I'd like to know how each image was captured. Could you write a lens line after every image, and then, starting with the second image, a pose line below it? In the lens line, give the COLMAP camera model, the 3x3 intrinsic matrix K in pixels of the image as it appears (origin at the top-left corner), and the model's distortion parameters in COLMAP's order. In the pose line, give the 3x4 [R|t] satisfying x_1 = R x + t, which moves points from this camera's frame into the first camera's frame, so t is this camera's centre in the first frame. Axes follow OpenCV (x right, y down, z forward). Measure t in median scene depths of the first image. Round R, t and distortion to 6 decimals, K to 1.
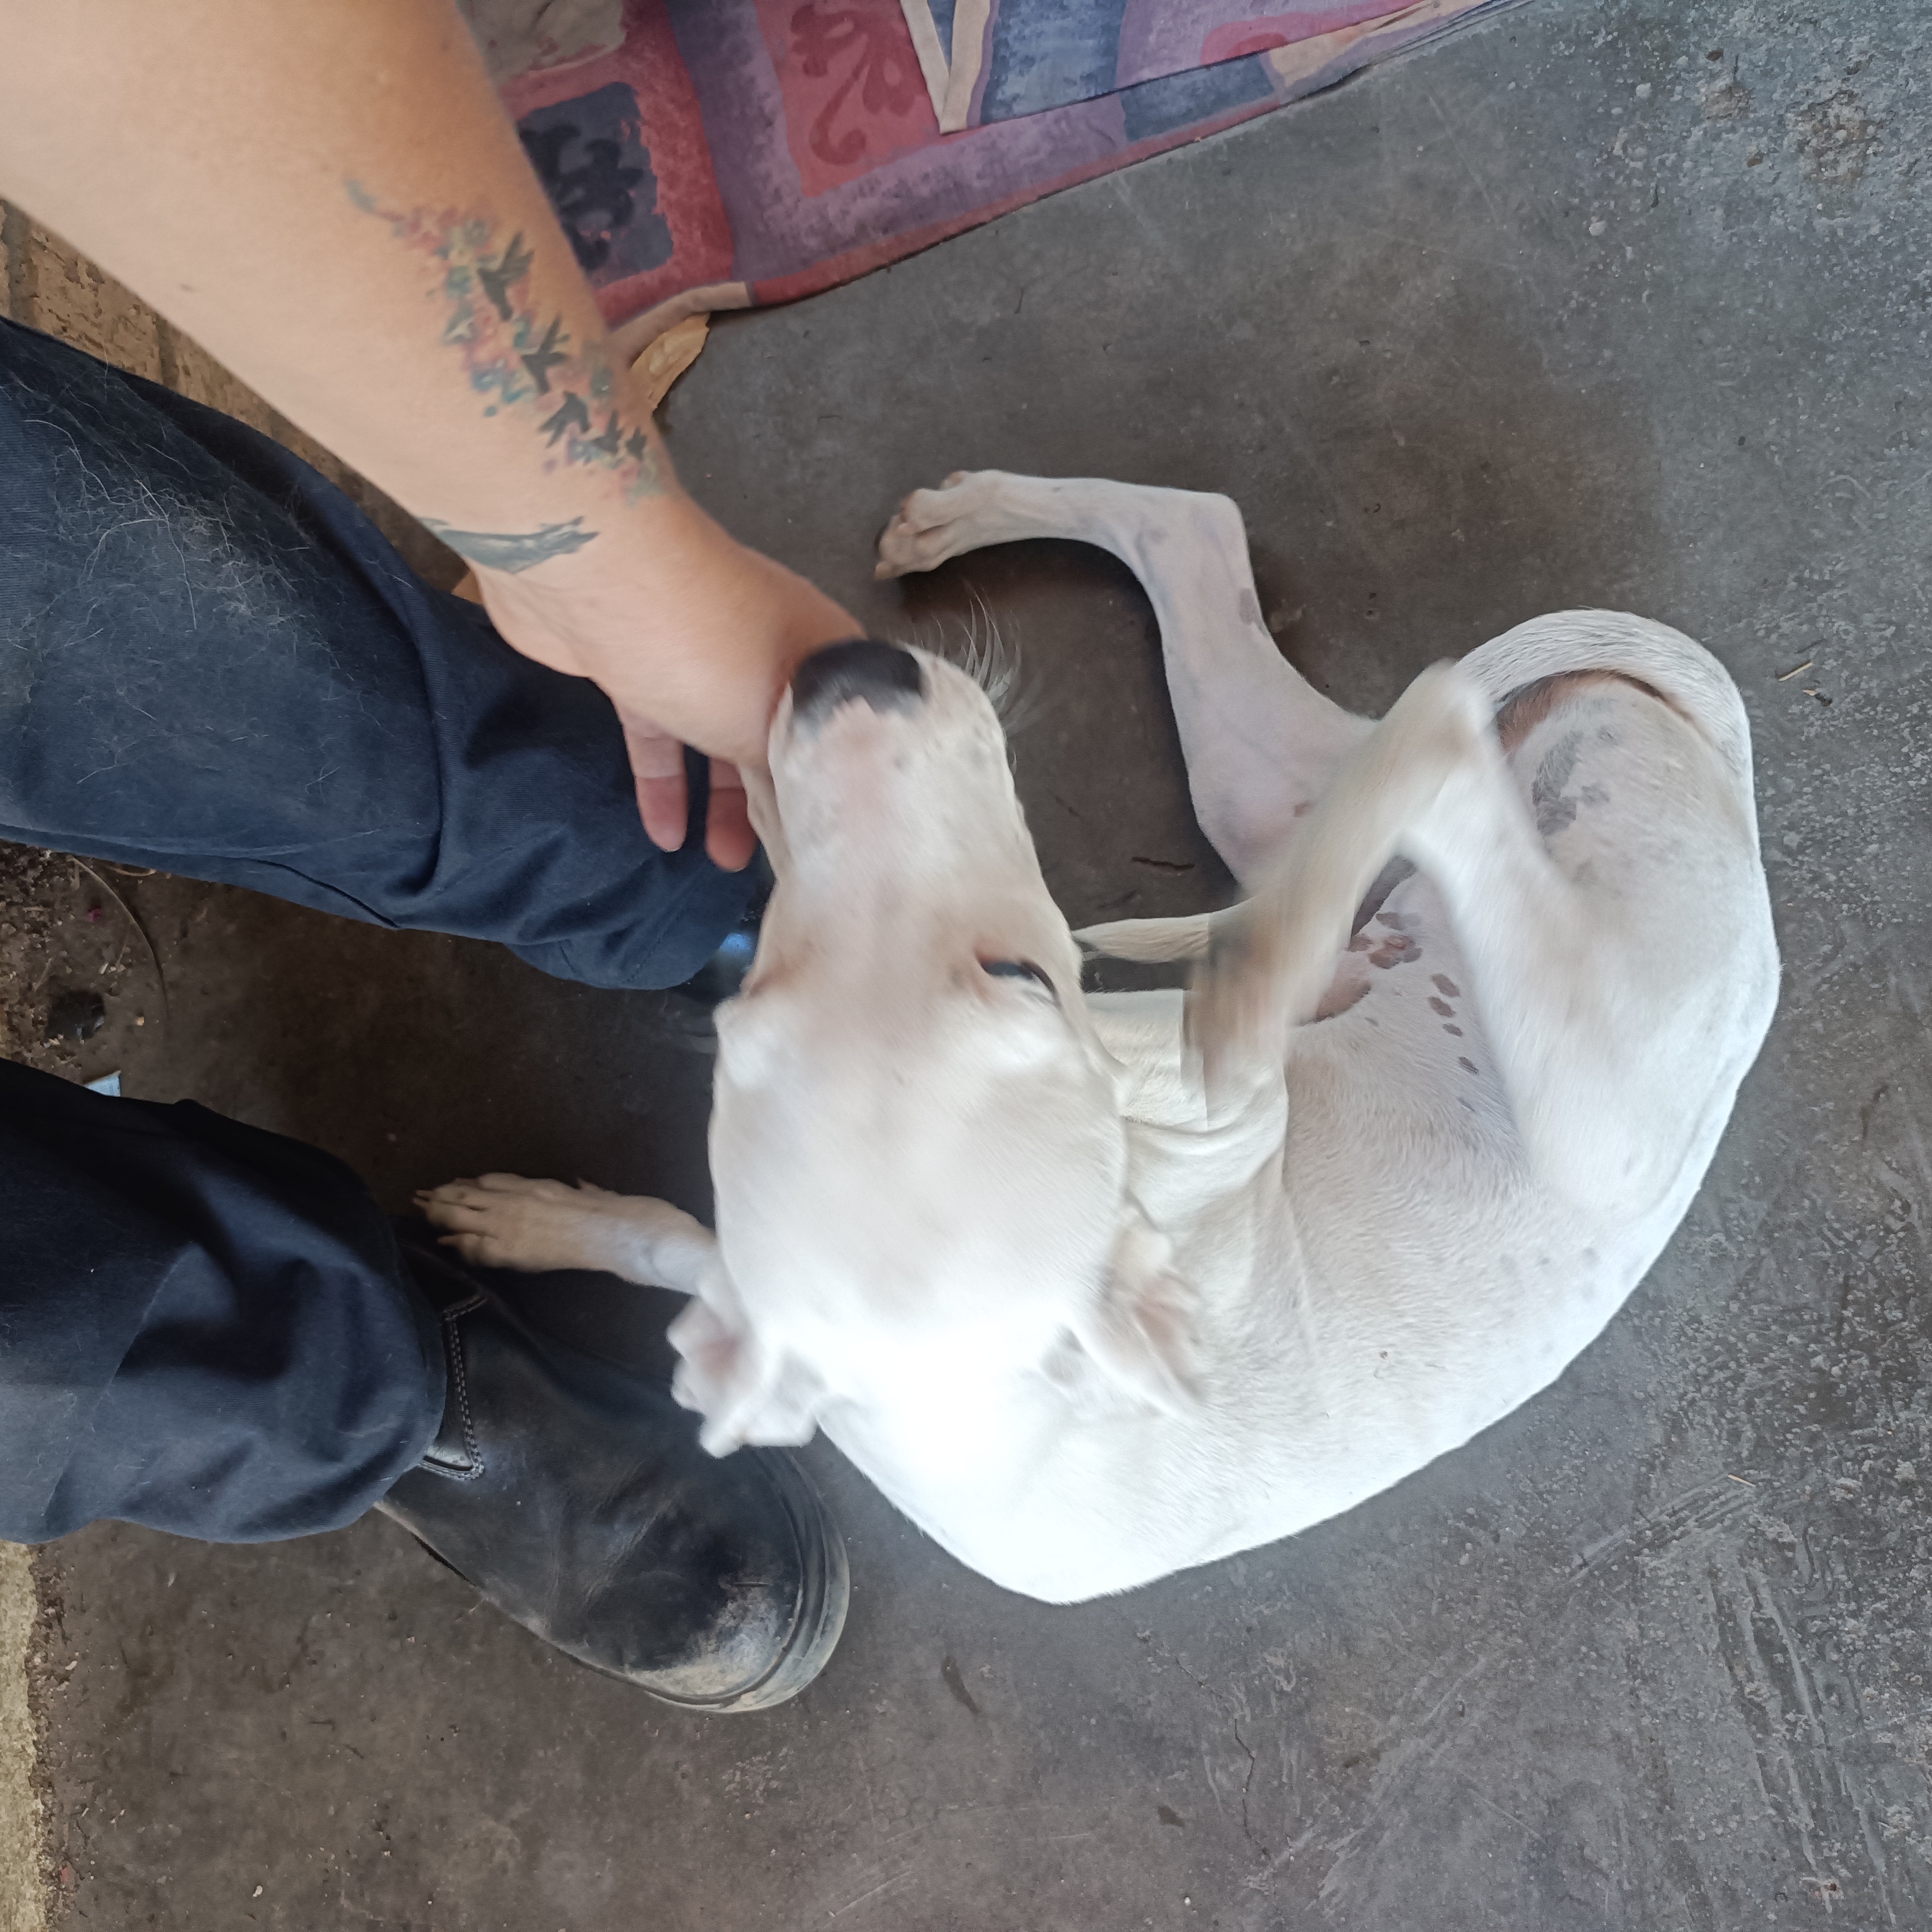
lens RADIAL K [[1848.6, 0, 966.0], [0, 1848.6, 966.0], [0, 0, 1]] dist [0.011434, -0.006900]
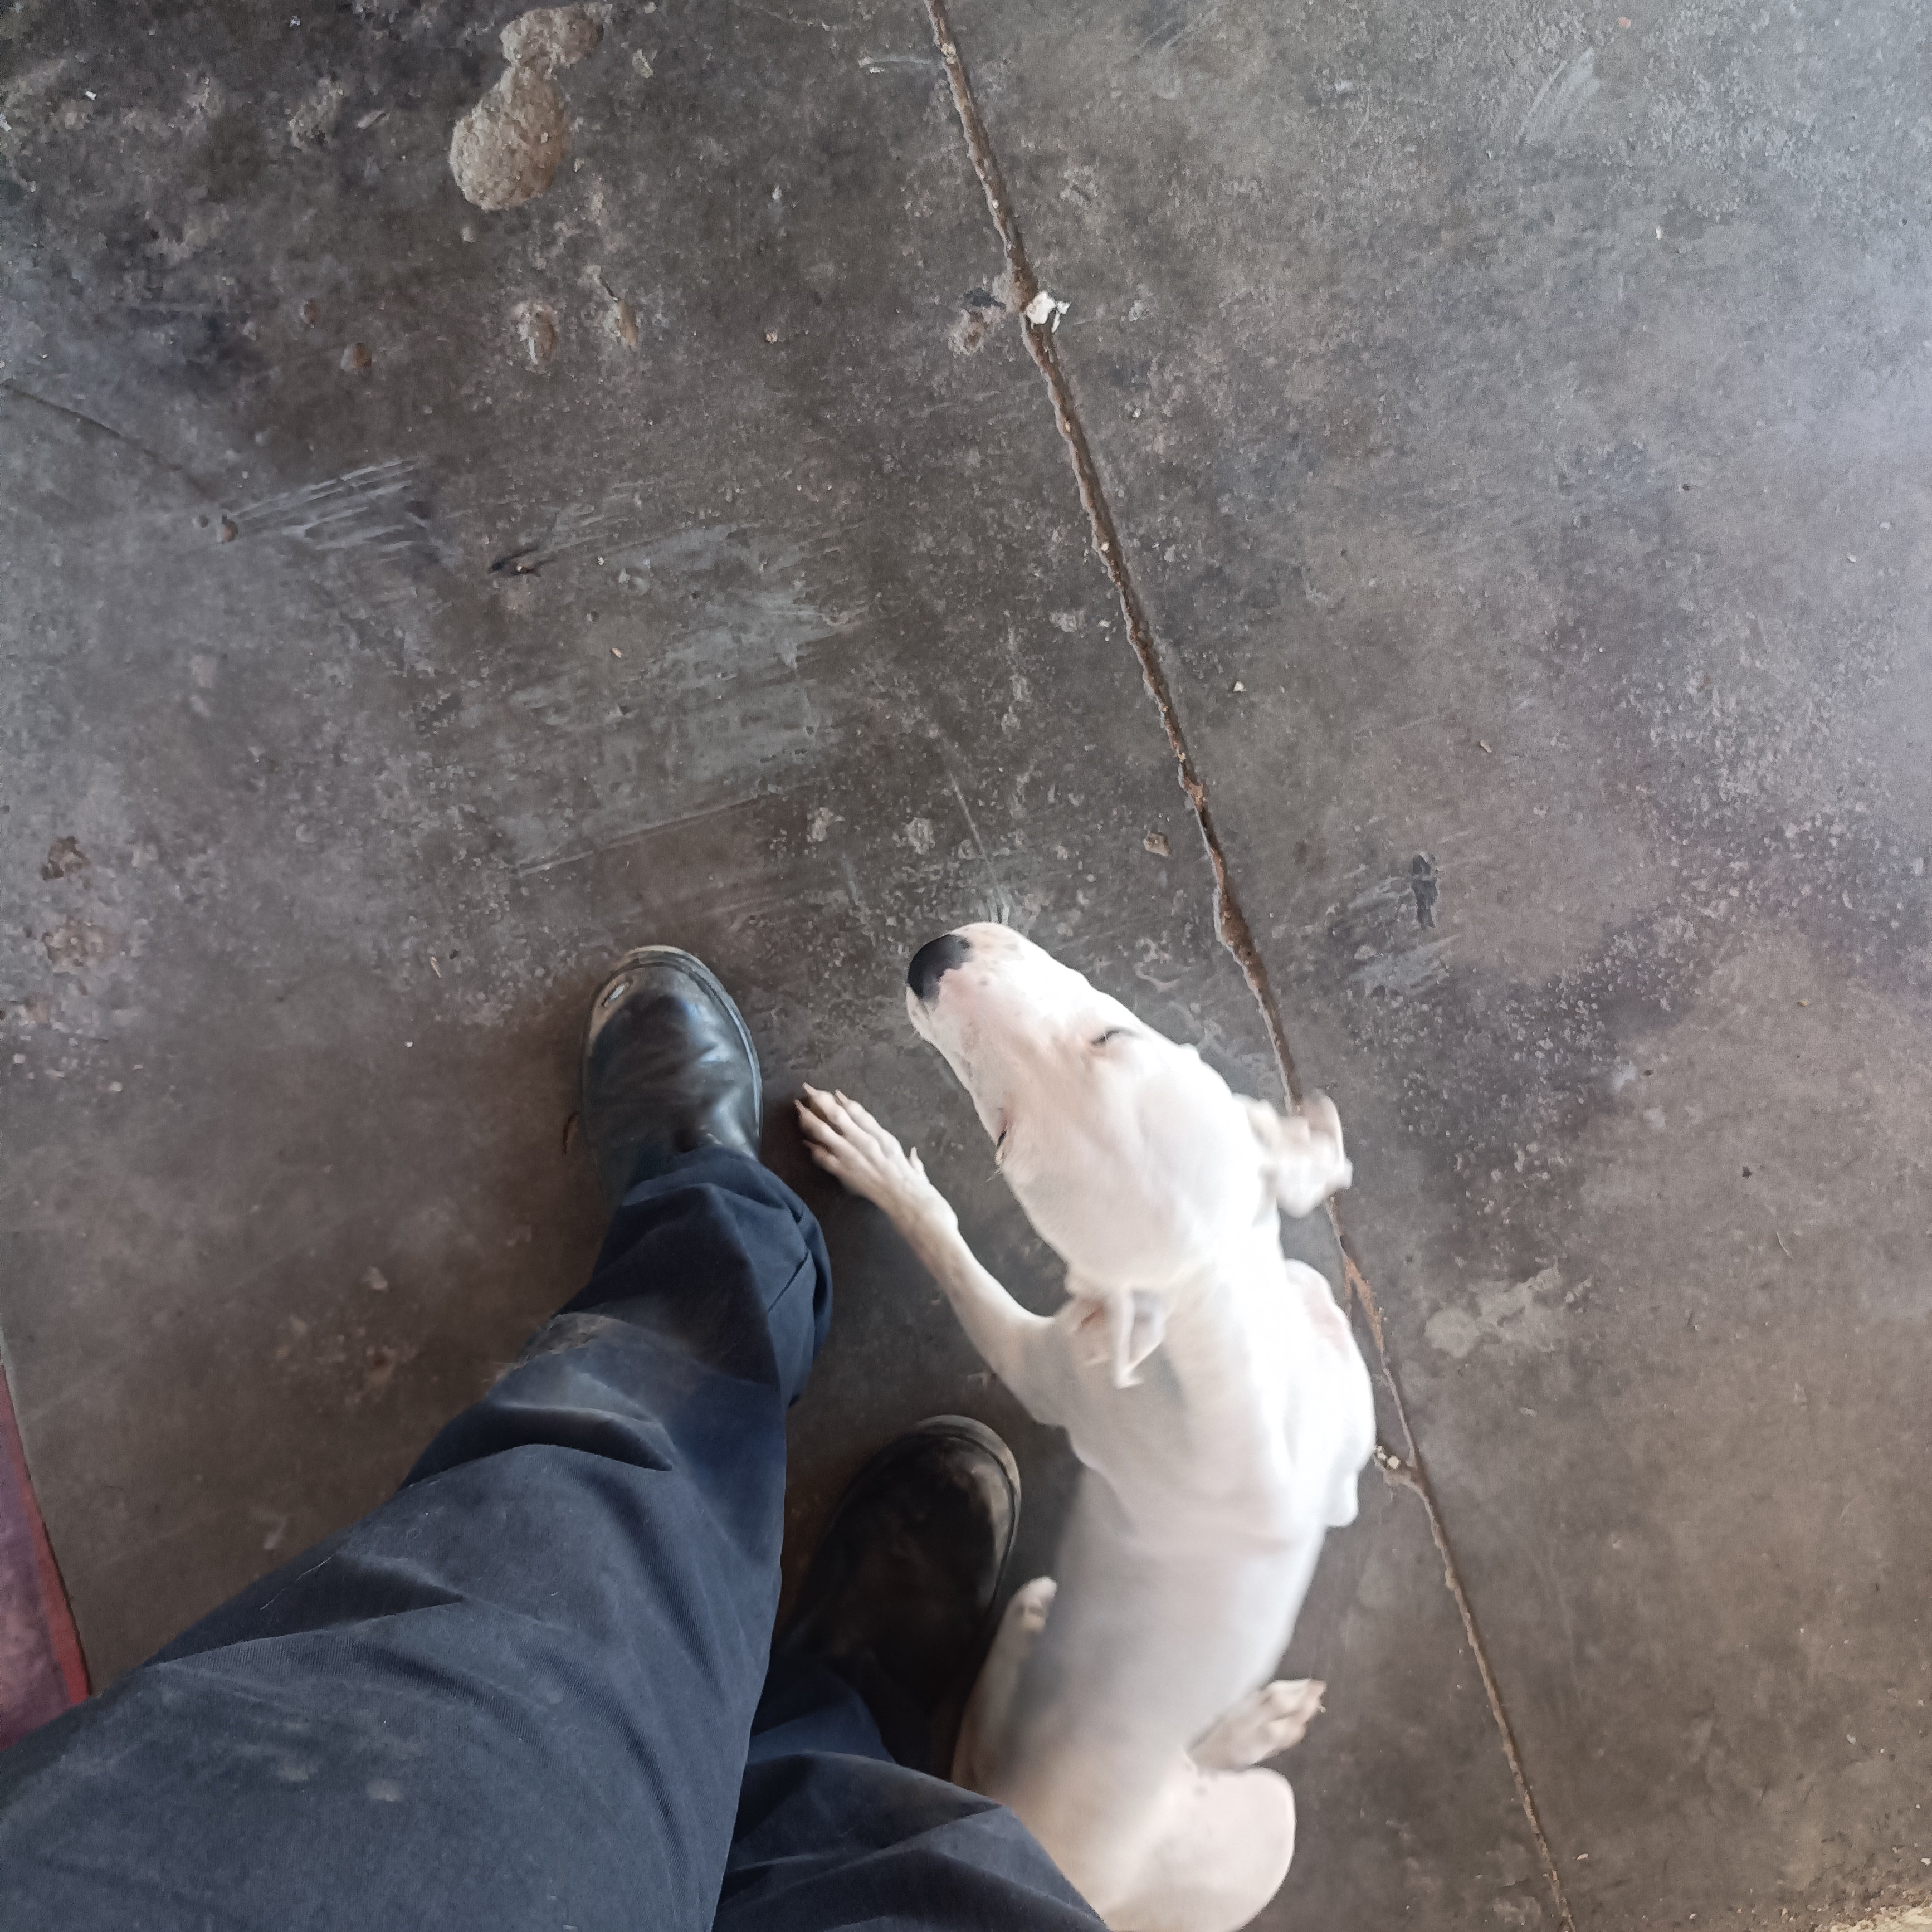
lens RADIAL K [[1848.6, 0, 966.0], [0, 1848.6, 966.0], [0, 0, 1]] dist [0.011434, -0.006900]
pose [[-0.076392, -0.917617, 0.390057, -0.217594], [0.978524, 0.006120, 0.206040, -0.031839], [-0.191453, 0.397420, 0.897443, -0.543713]]
